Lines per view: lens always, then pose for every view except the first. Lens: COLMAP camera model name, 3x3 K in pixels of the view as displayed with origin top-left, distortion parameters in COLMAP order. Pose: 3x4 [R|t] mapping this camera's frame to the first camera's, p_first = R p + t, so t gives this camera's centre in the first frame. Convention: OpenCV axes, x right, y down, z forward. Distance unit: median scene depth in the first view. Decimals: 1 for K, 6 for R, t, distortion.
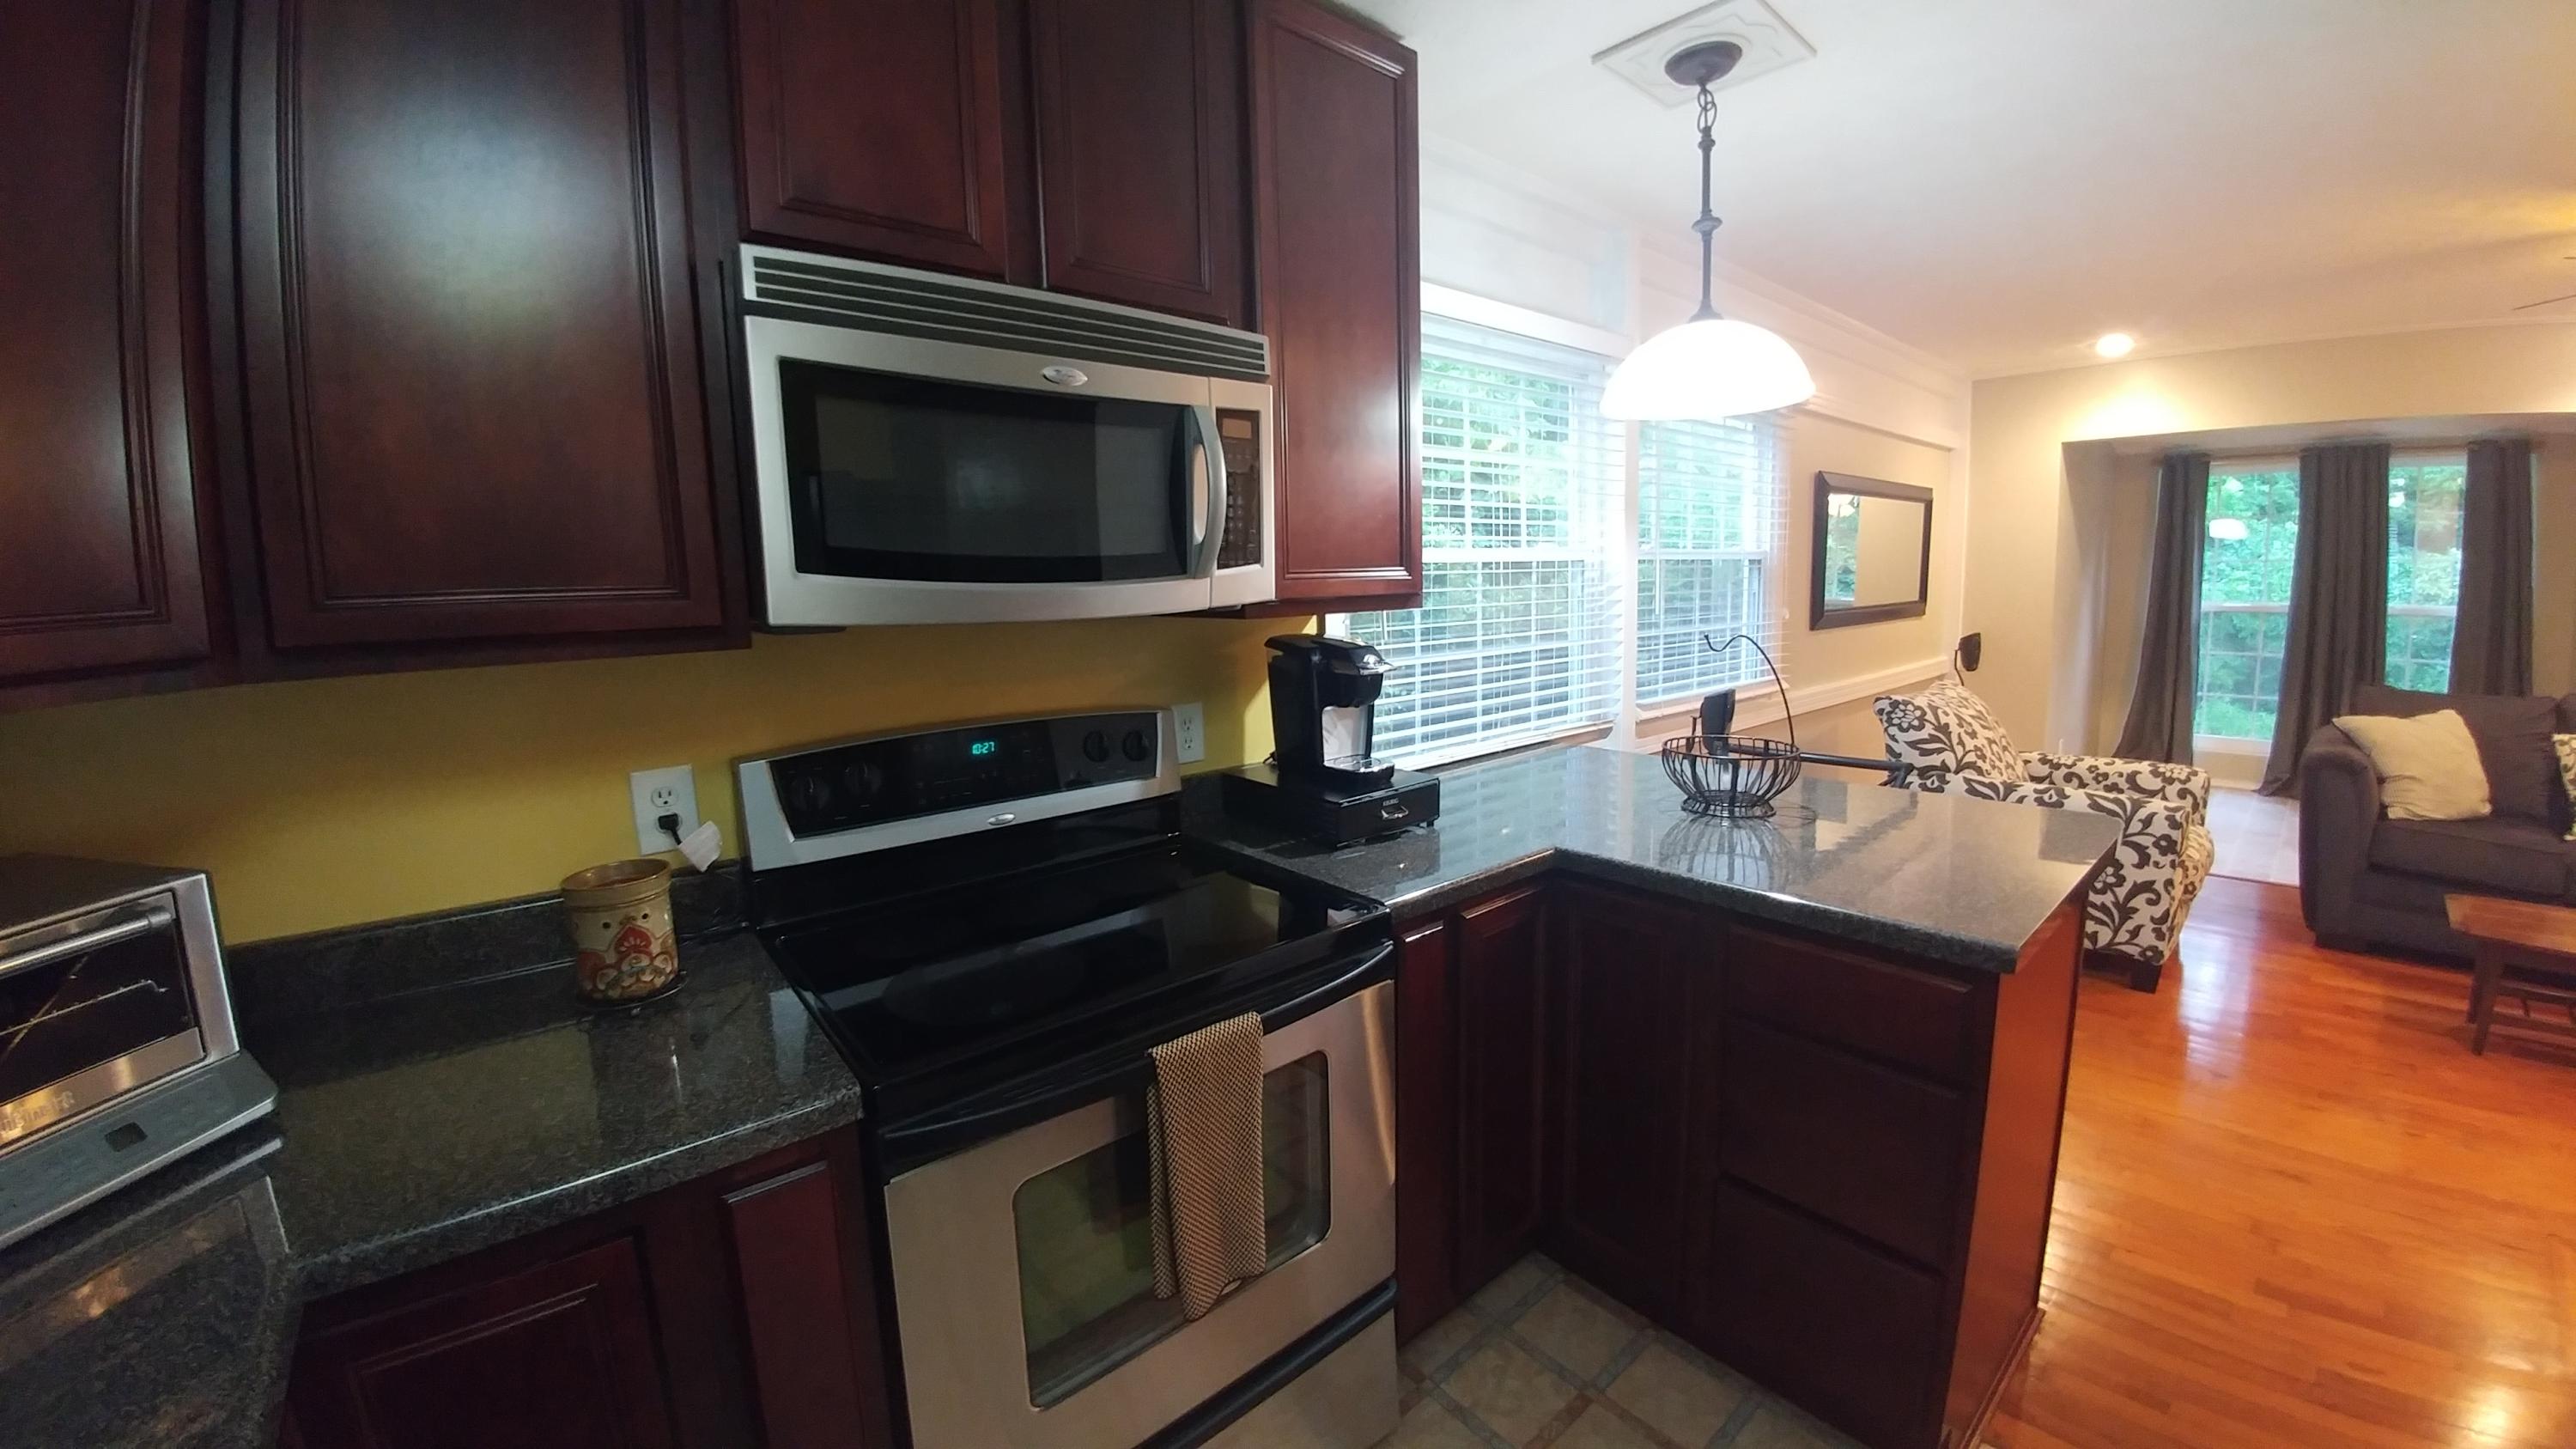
lens RADIAL K [[923.1, 0, 1289.0], [0, 923.1, 708.3], [0, 0, 1]] dist [-0.045401, -0.005695]
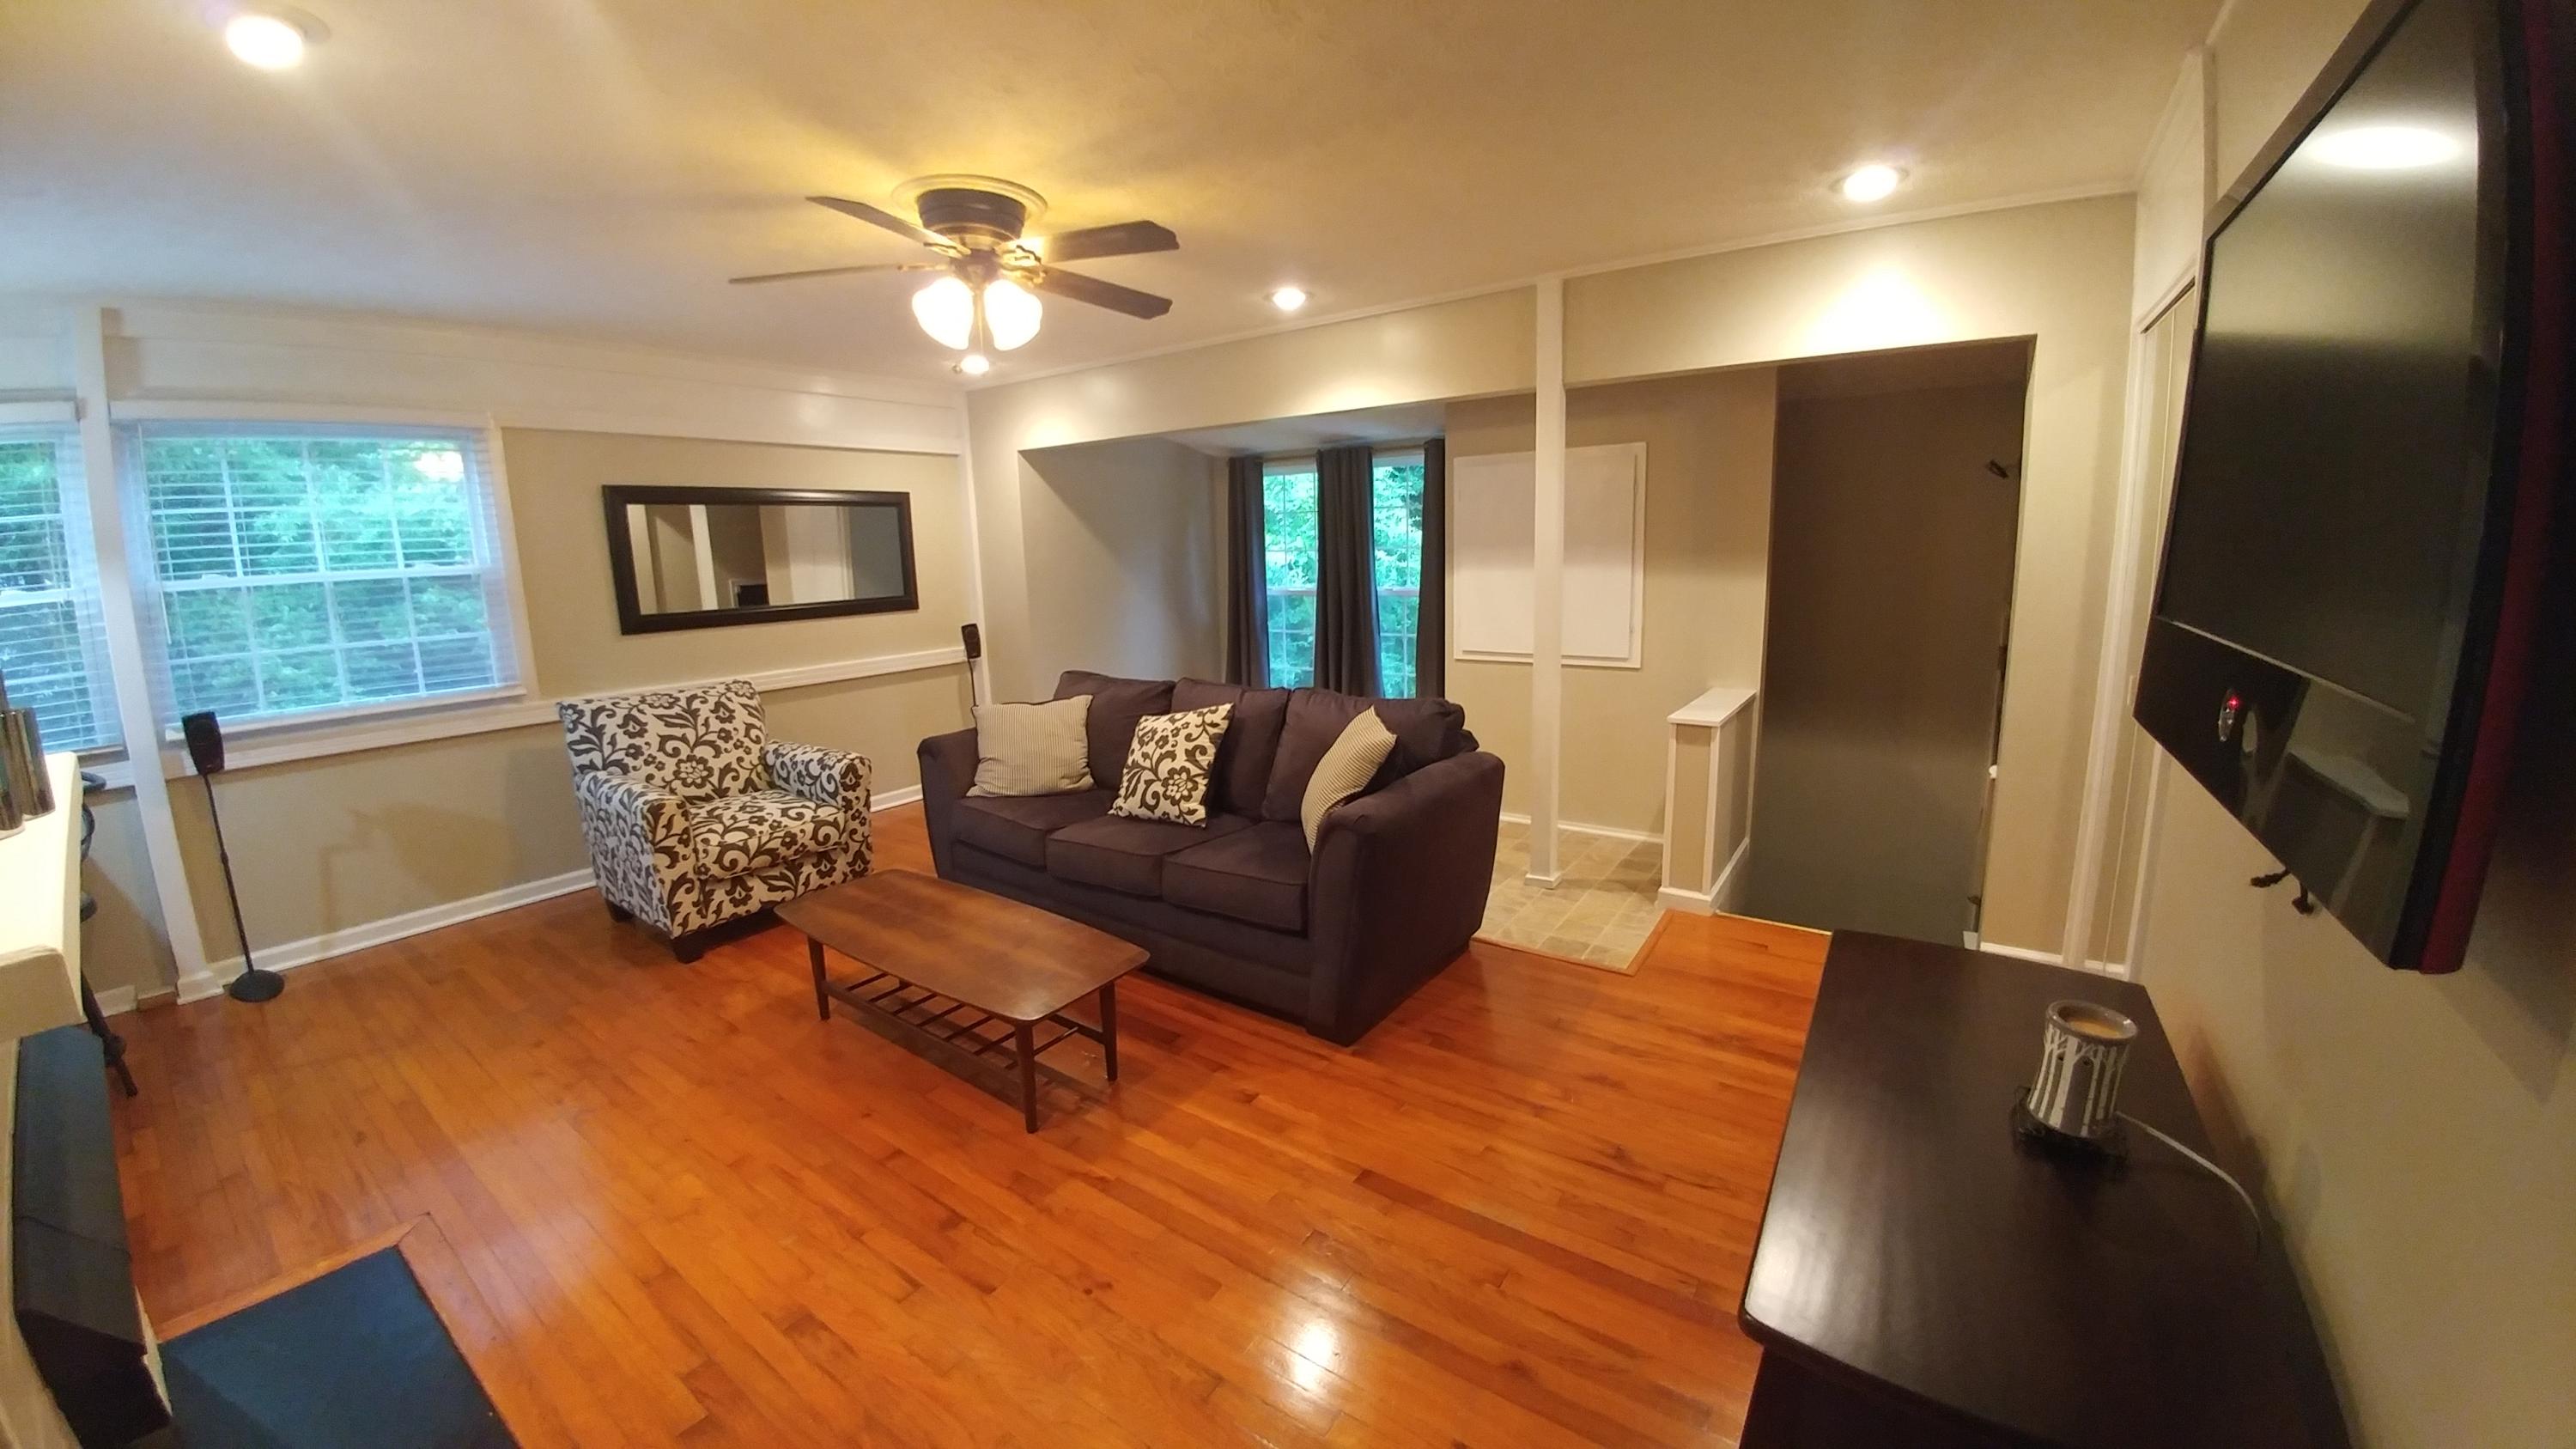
lens RADIAL K [[923.1, 0, 1289.0], [0, 923.1, 708.3], [0, 0, 1]] dist [-0.045401, -0.005695]
pose [[0.968549, -0.044627, 0.244787, 1.259624], [0.040637, 0.998946, 0.021331, 0.007656], [-0.245481, -0.010713, 0.969342, -0.237922]]
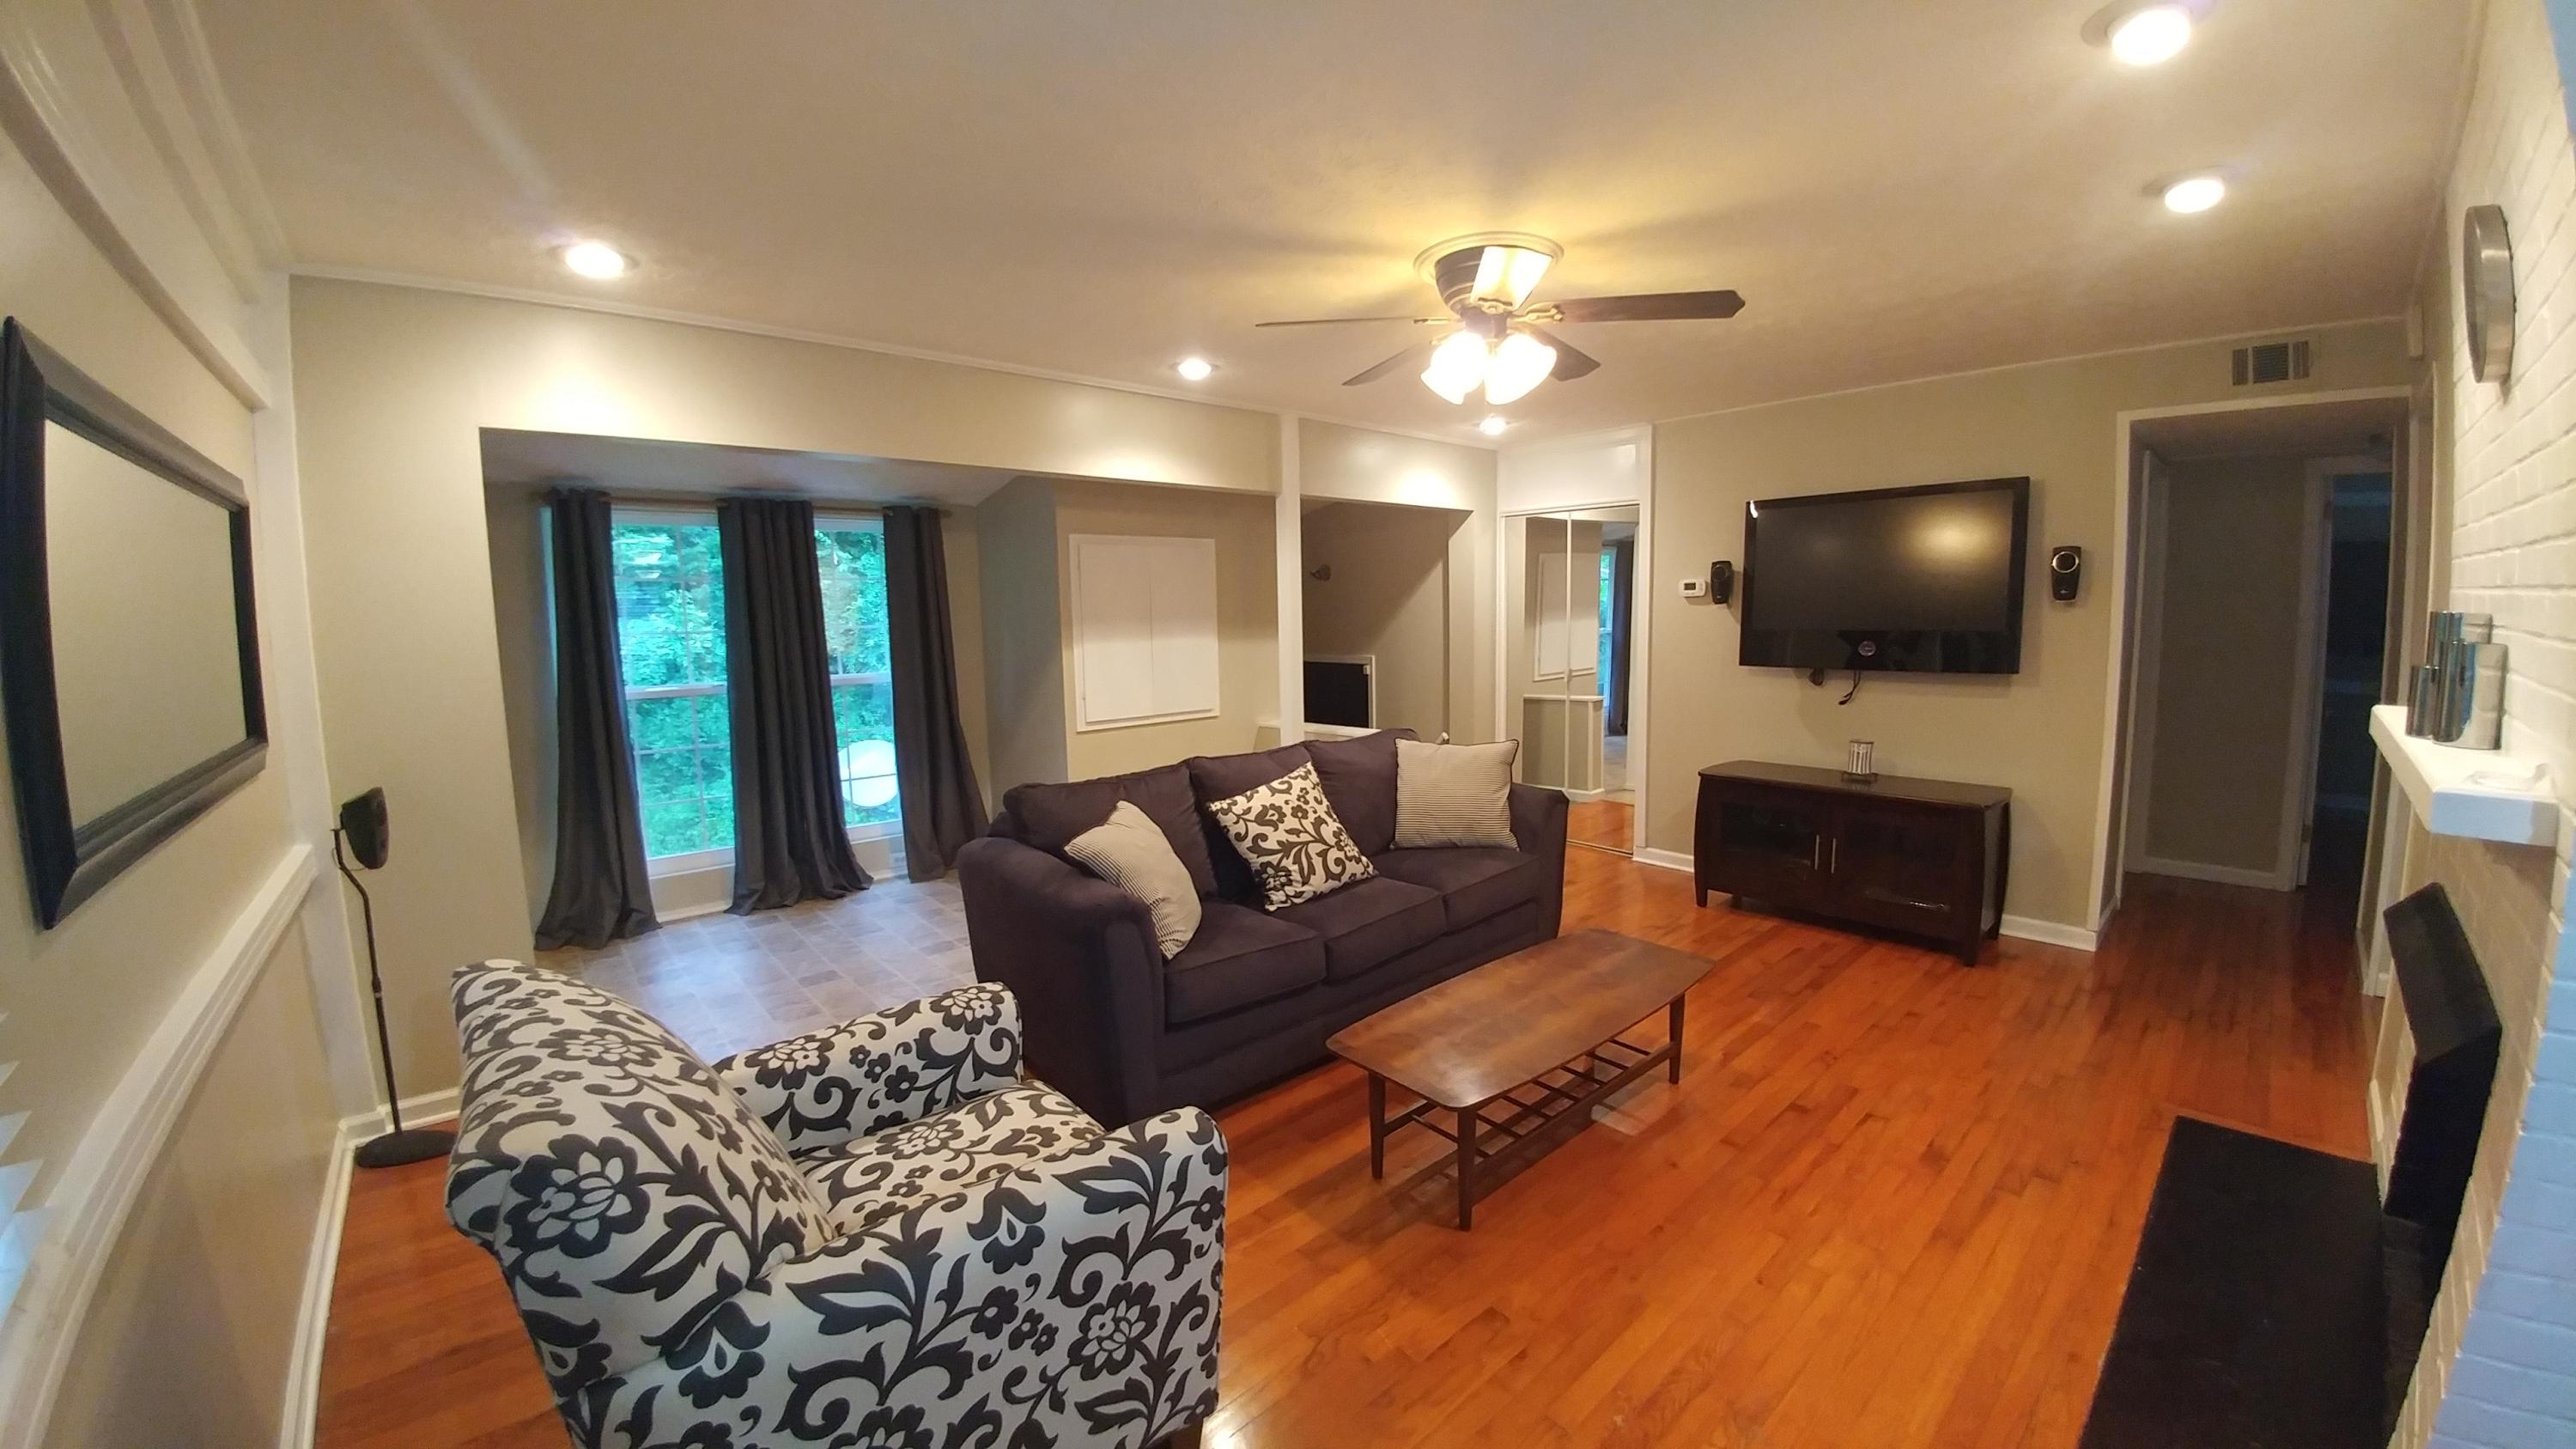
lens RADIAL K [[962.5, 0, 1242.1], [0, 962.5, 692.6], [0, 0, 1]] dist [-0.048506, -0.000073]
pose [[0.009425, -0.066961, 0.997711, 0.406855], [0.170544, 0.983245, 0.064379, -0.132719], [-0.985305, 0.169547, 0.020687, 0.764295]]
